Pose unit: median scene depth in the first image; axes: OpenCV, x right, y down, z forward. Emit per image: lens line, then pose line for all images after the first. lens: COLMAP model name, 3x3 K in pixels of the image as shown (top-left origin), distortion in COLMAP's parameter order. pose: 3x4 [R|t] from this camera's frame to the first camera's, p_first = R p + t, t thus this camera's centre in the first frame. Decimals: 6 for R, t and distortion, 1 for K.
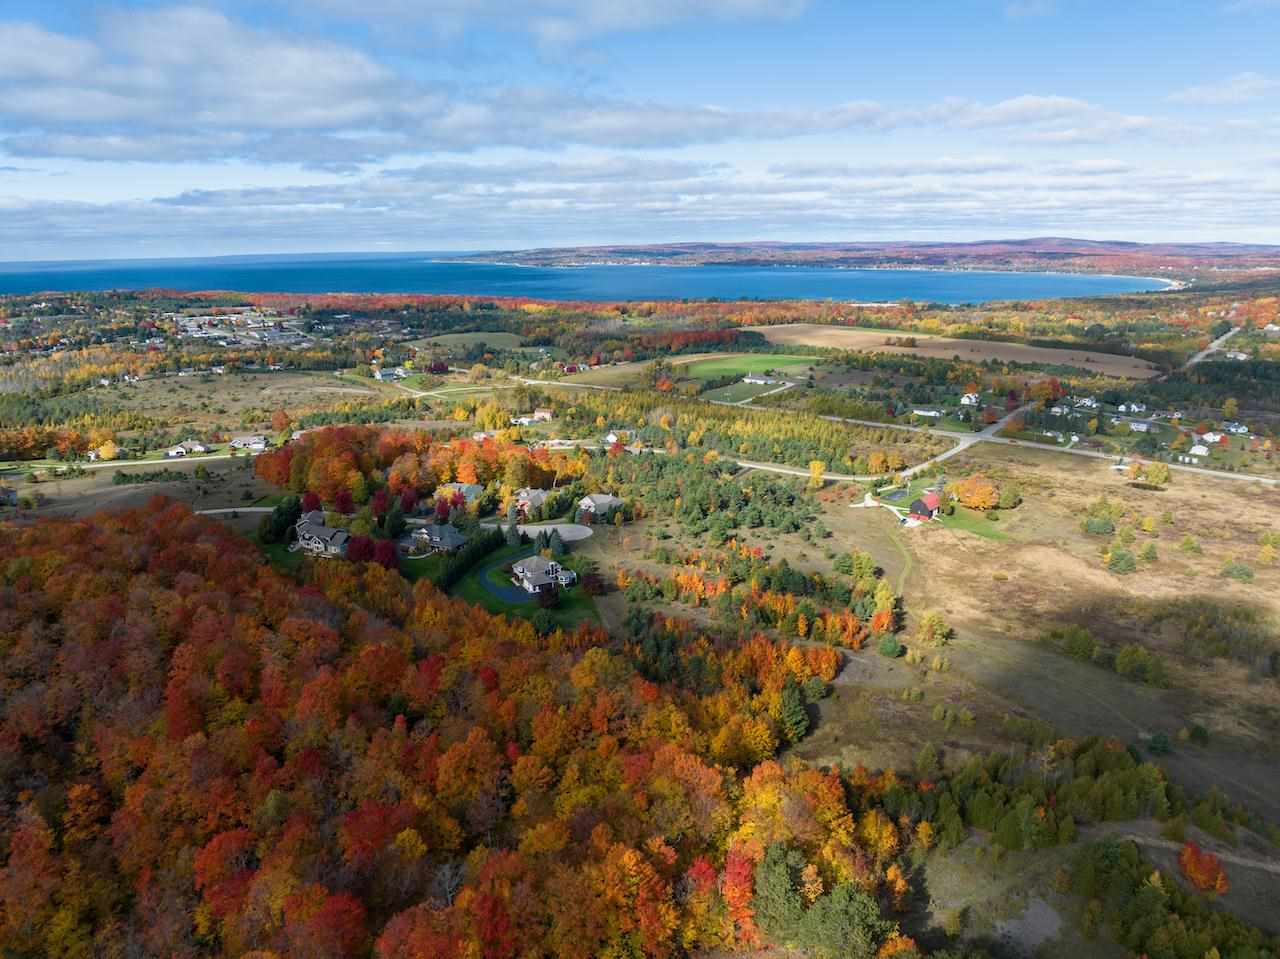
lens RADIAL K [[896.6, 0, 640.0], [0, 896.6, 479.5], [0, 0, 1]] dist [-0.031980, -0.006041]
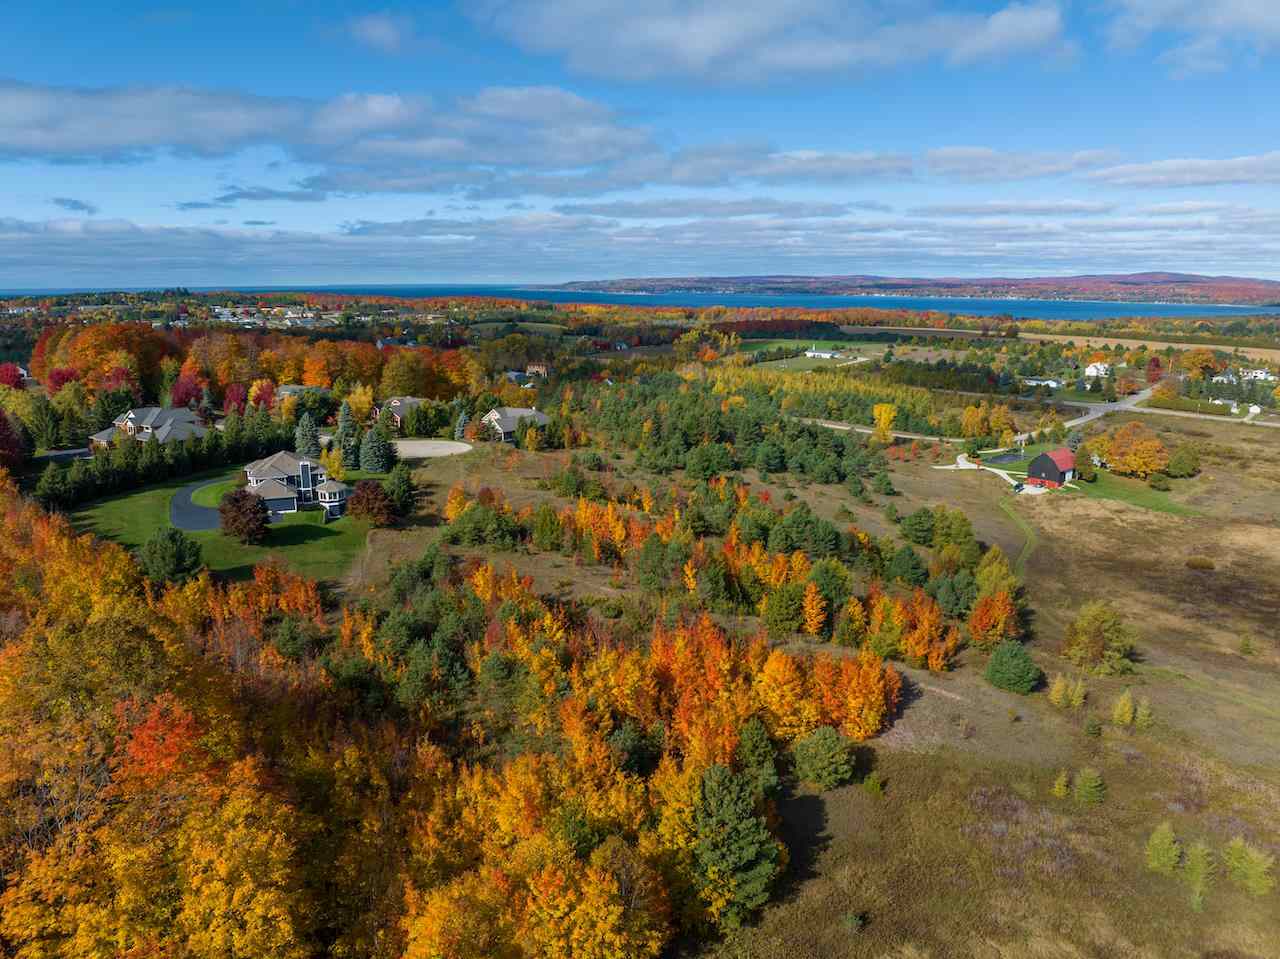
lens RADIAL K [[900.3, 0, 640.0], [0, 900.3, 479.5], [0, 0, 1]] dist [-0.042463, 0.001878]
pose [[0.995395, 0.031678, -0.090468, 0.093598], [-0.035116, 0.998711, -0.036662, 0.082387], [0.089190, 0.039670, 0.995224, 0.381100]]
